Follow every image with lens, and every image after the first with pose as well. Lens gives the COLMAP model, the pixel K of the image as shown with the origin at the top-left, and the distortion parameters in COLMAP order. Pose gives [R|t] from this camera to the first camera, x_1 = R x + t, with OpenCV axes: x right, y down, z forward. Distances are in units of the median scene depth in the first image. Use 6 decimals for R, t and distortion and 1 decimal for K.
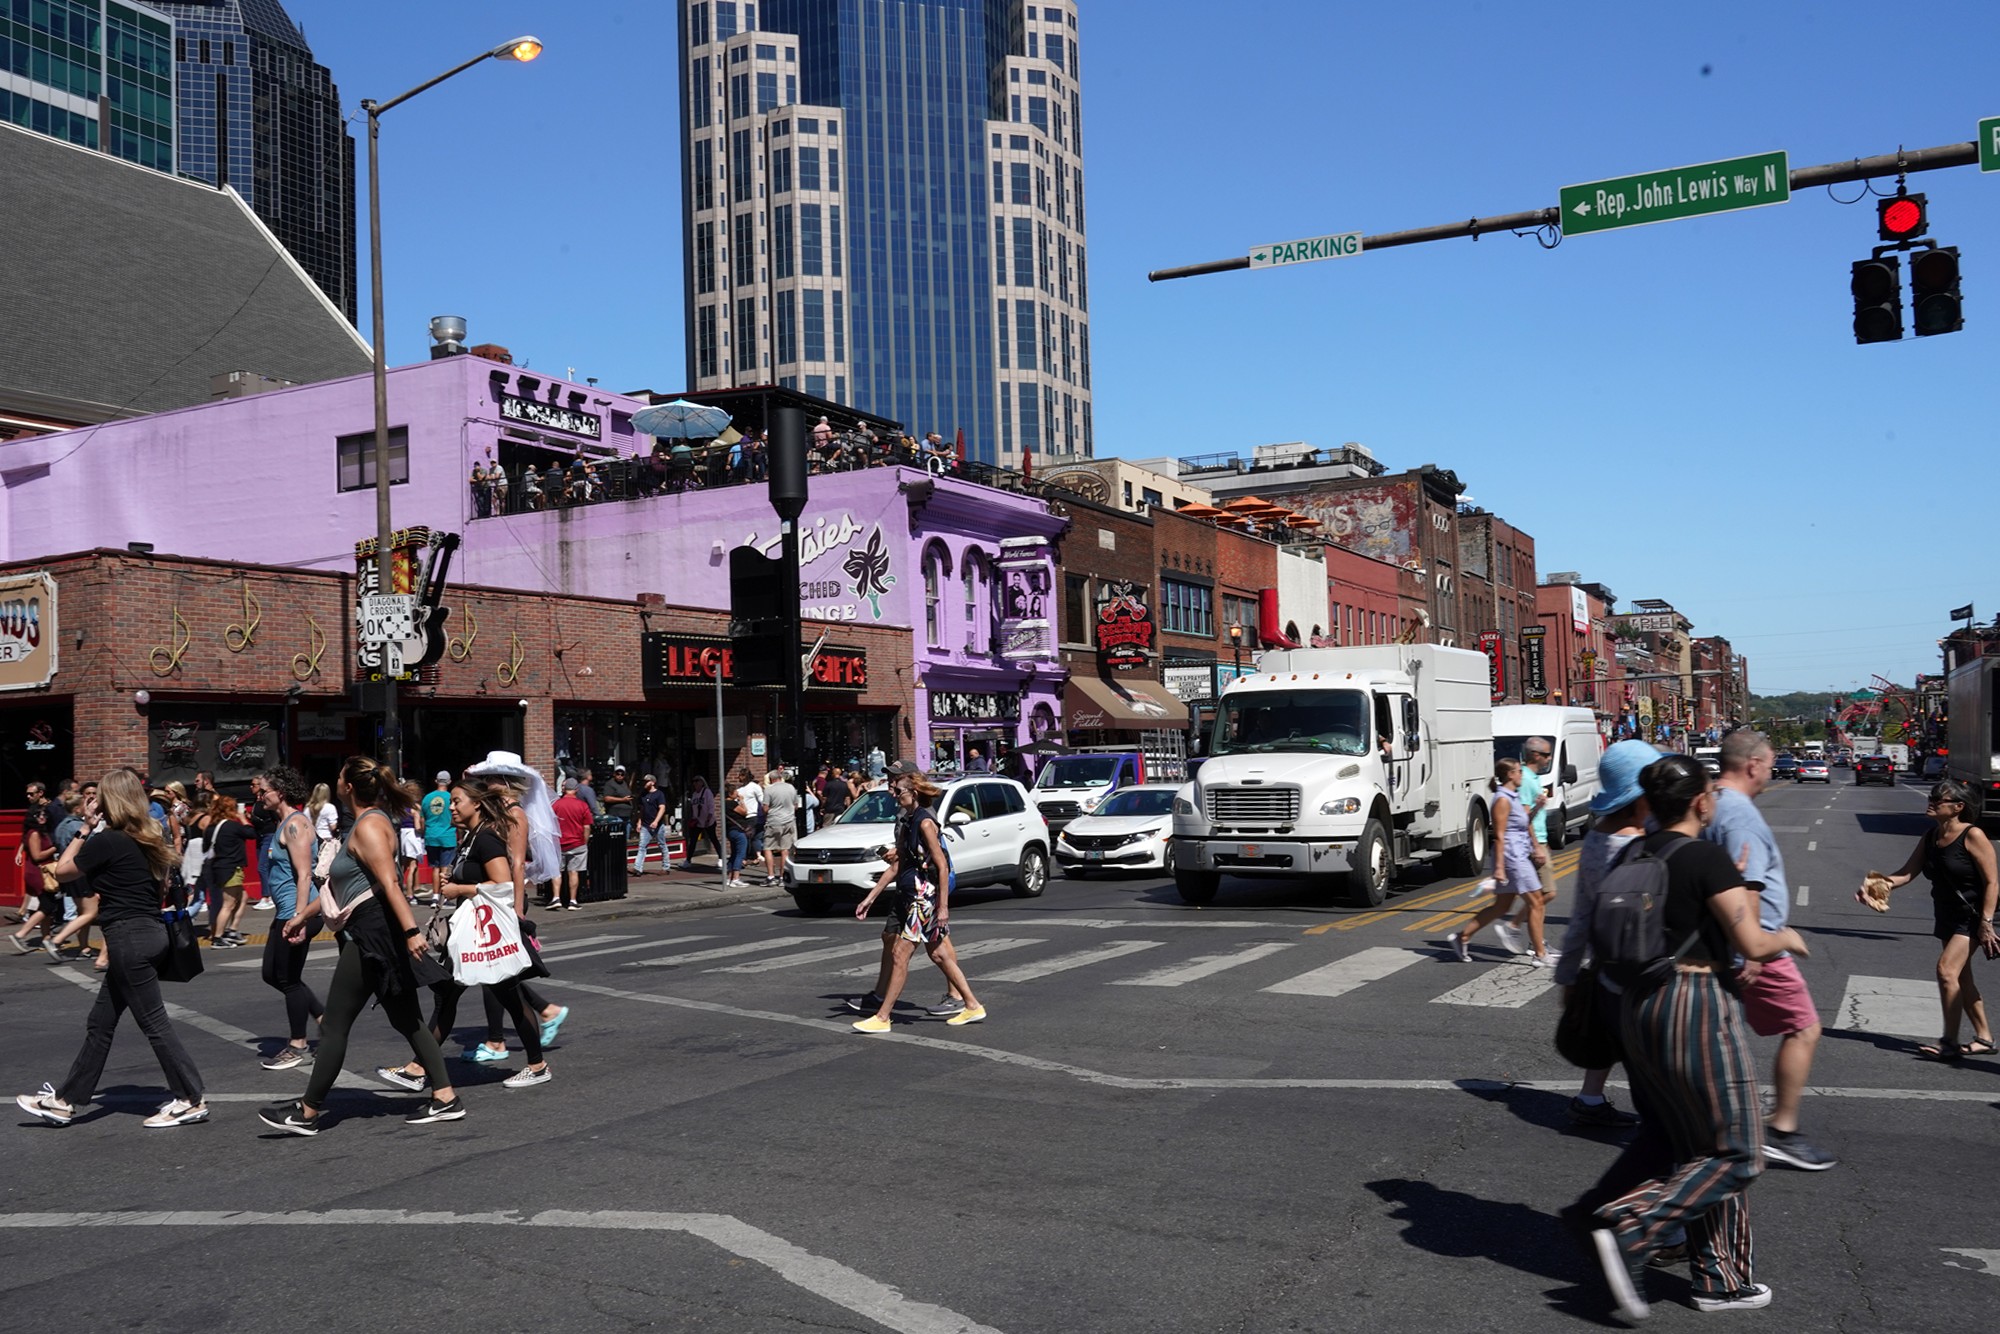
lens RADIAL K [[1785.4, 0, 940.1], [0, 1785.4, 680.9], [0, 0, 1]] dist [-0.040817, 0.016058]
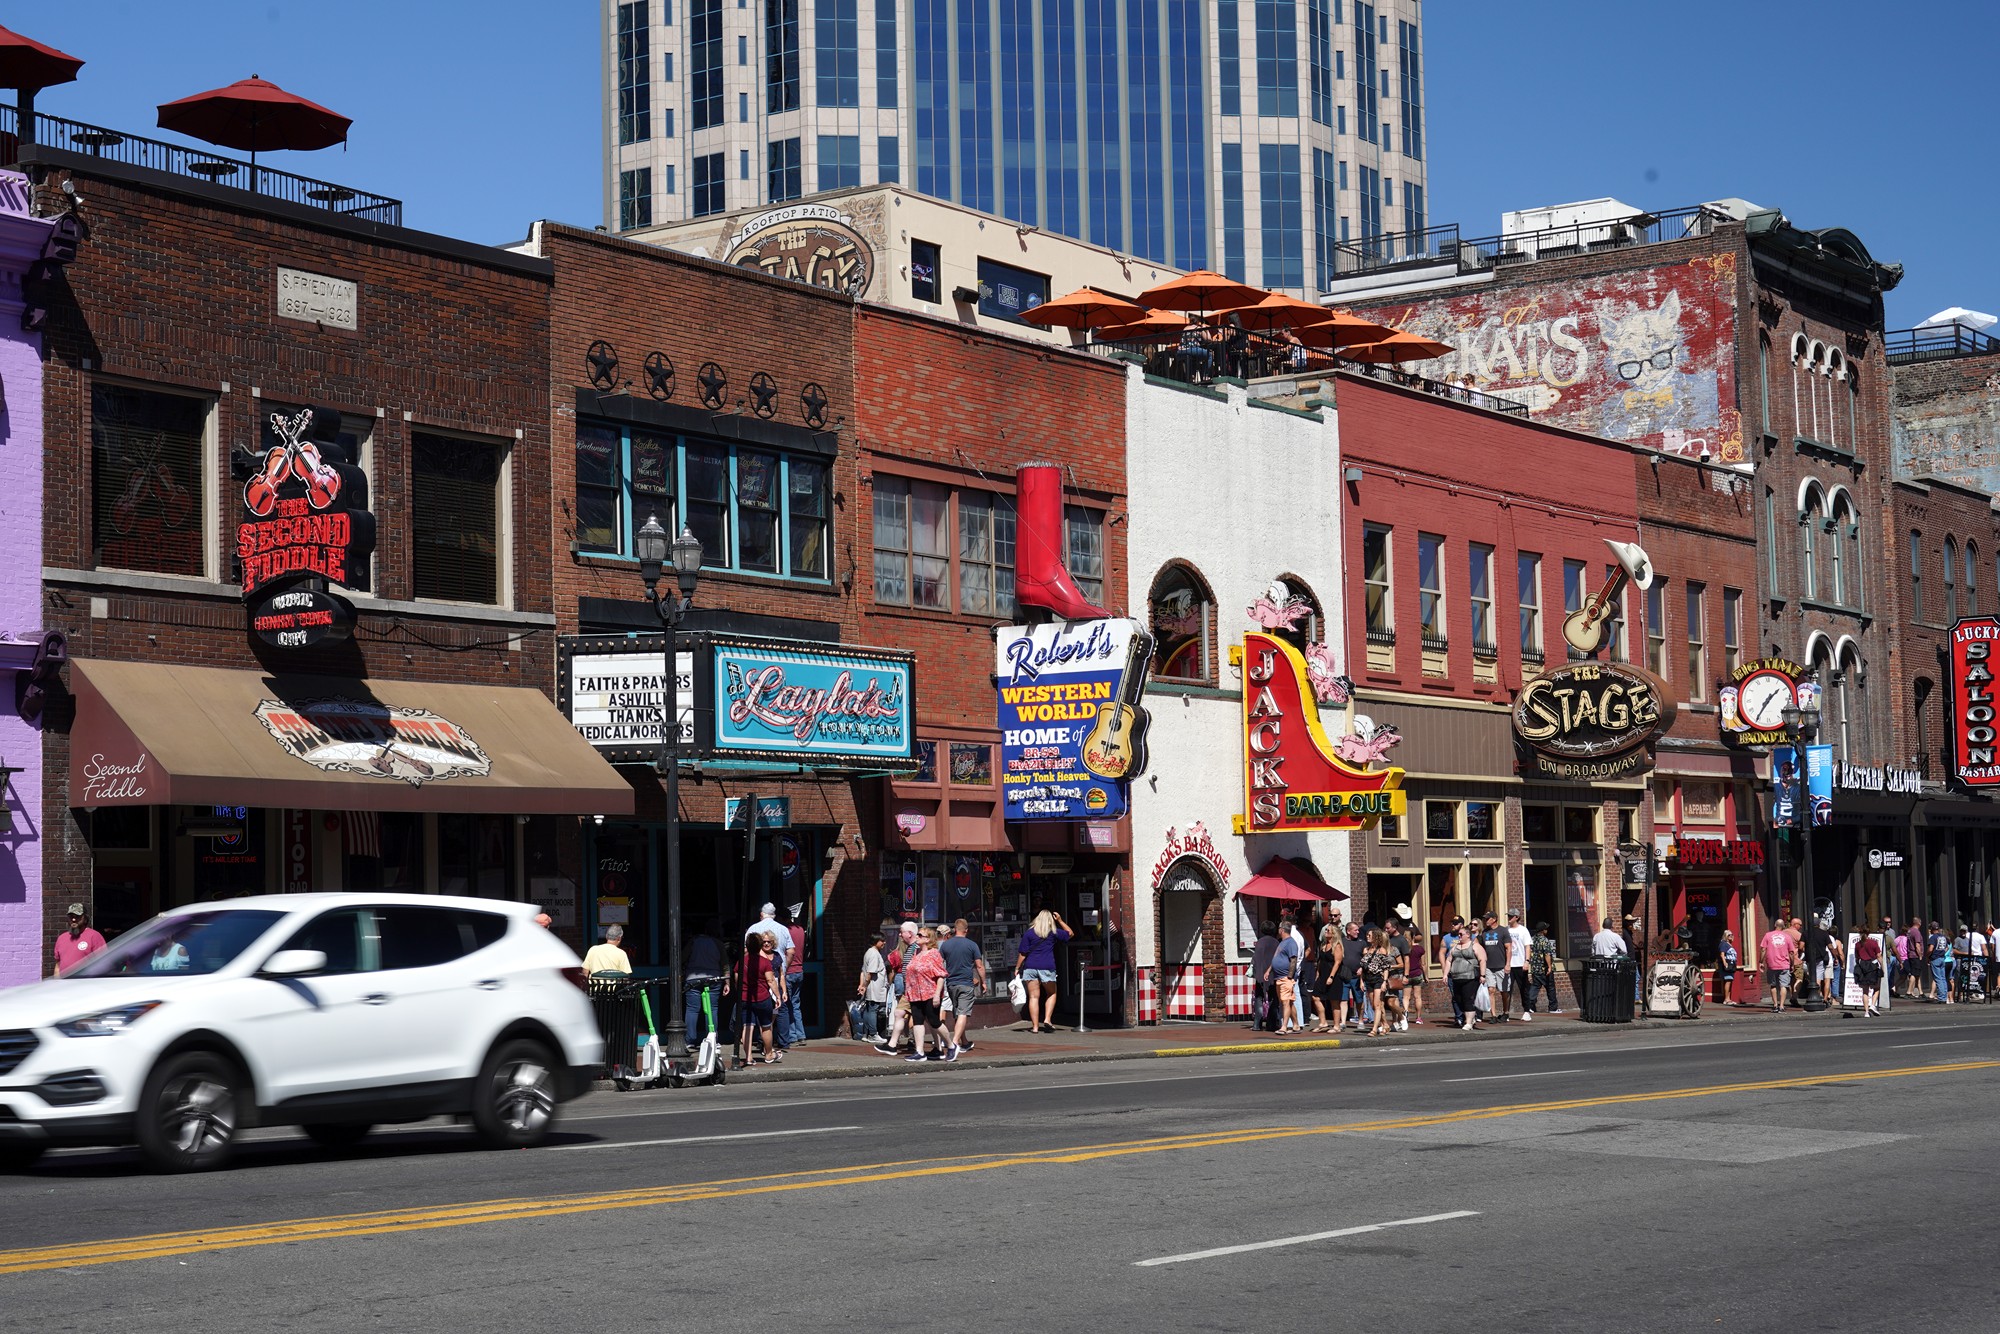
lens RADIAL K [[3327.0, 0, 992.4], [0, 3327.0, 682.9], [0, 0, 1]] dist [0.010157, 0.000000]
pose [[0.990858, 0.002546, -0.134885, 0.228606], [-0.006501, 0.999562, -0.028887, 0.013483], [0.134752, 0.029500, 0.990440, 0.238760]]
